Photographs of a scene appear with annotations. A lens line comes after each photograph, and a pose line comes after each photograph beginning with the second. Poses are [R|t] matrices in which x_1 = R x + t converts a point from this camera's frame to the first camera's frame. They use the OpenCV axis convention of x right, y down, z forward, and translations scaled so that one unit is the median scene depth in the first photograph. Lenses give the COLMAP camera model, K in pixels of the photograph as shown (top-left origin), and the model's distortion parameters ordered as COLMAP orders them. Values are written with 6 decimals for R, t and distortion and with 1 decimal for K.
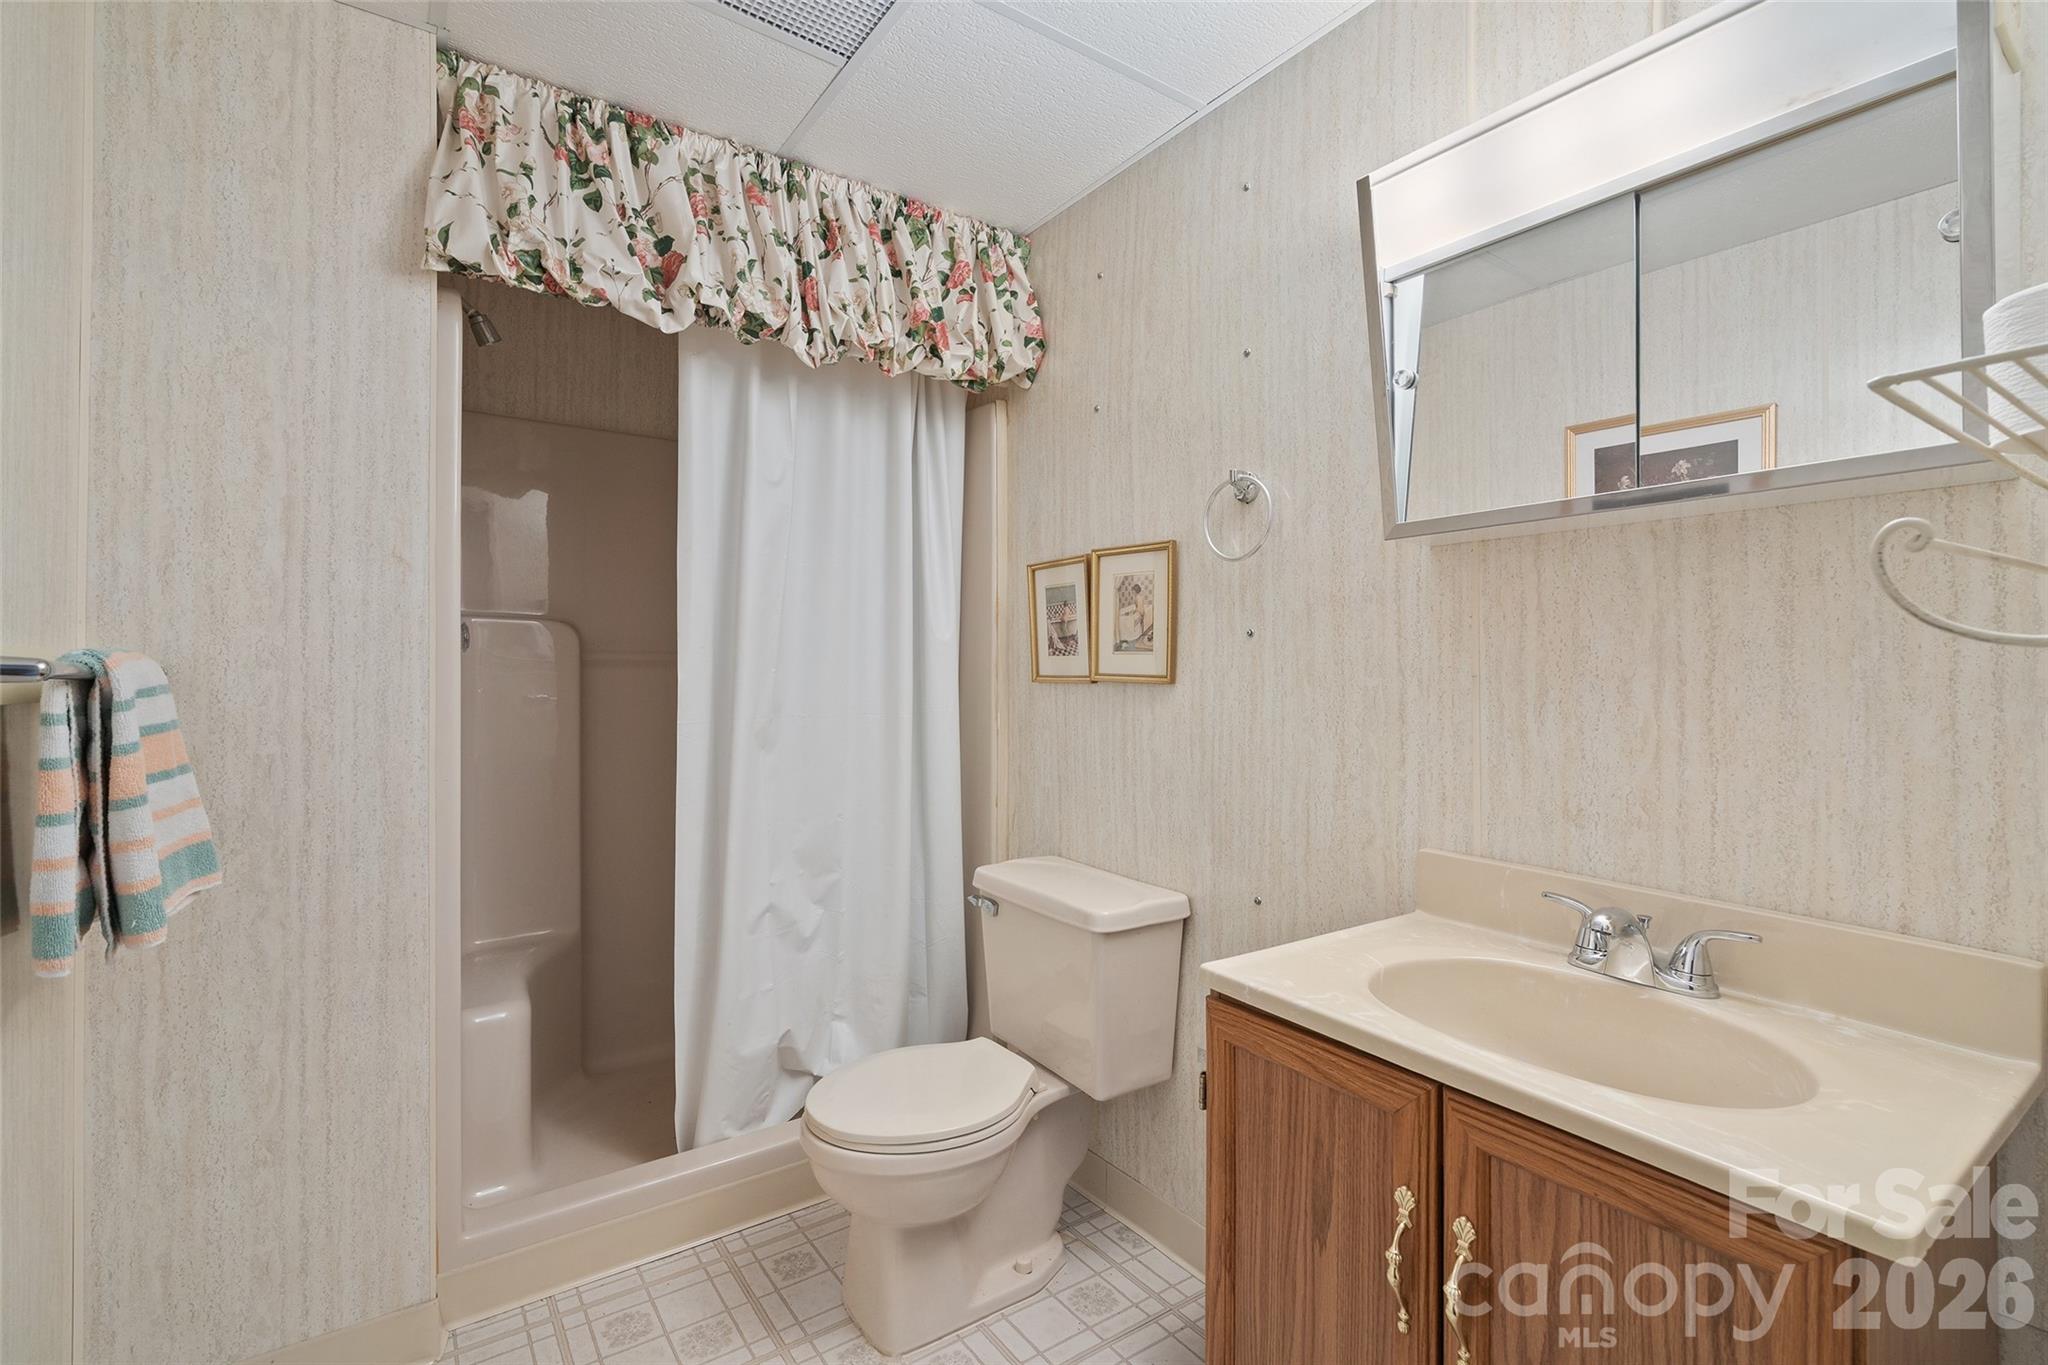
lens RADIAL K [[921.7, 0, 1027.2], [0, 921.7, 674.1], [0, 0, 1]] dist [-0.011041, 0.004873]
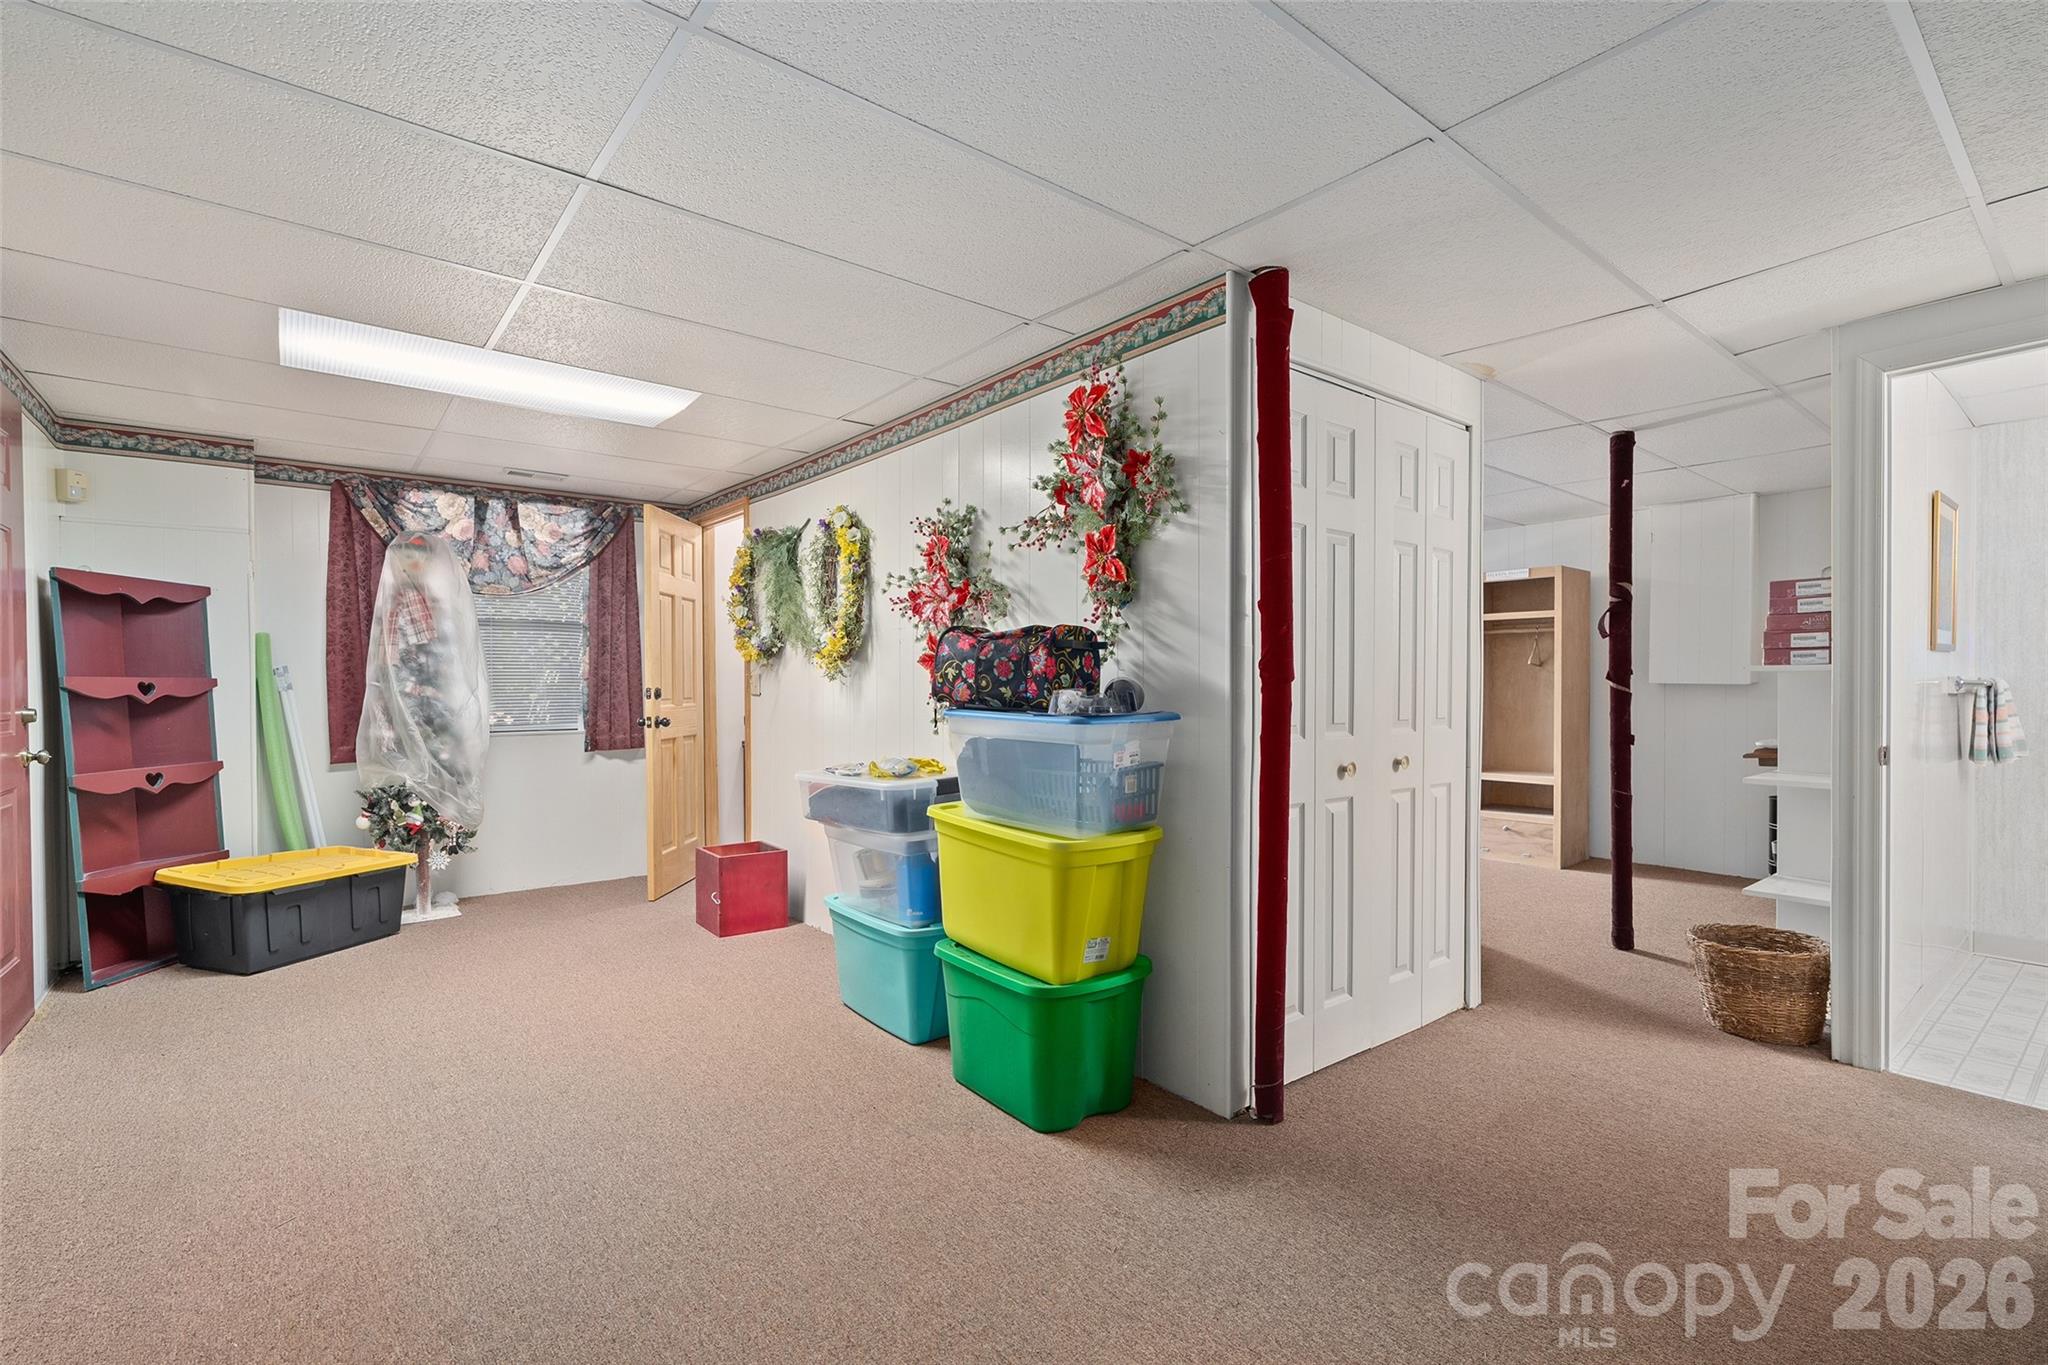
lens RADIAL K [[921.7, 0, 1028.5], [0, 921.7, 686.8], [0, 0, 1]] dist [-0.011041, 0.004873]
pose [[0.058590, 0.004147, -0.998274, 2.250668], [-0.000128, 0.999991, 0.004147, -0.004466], [0.998282, -0.000115, 0.058590, -2.865886]]
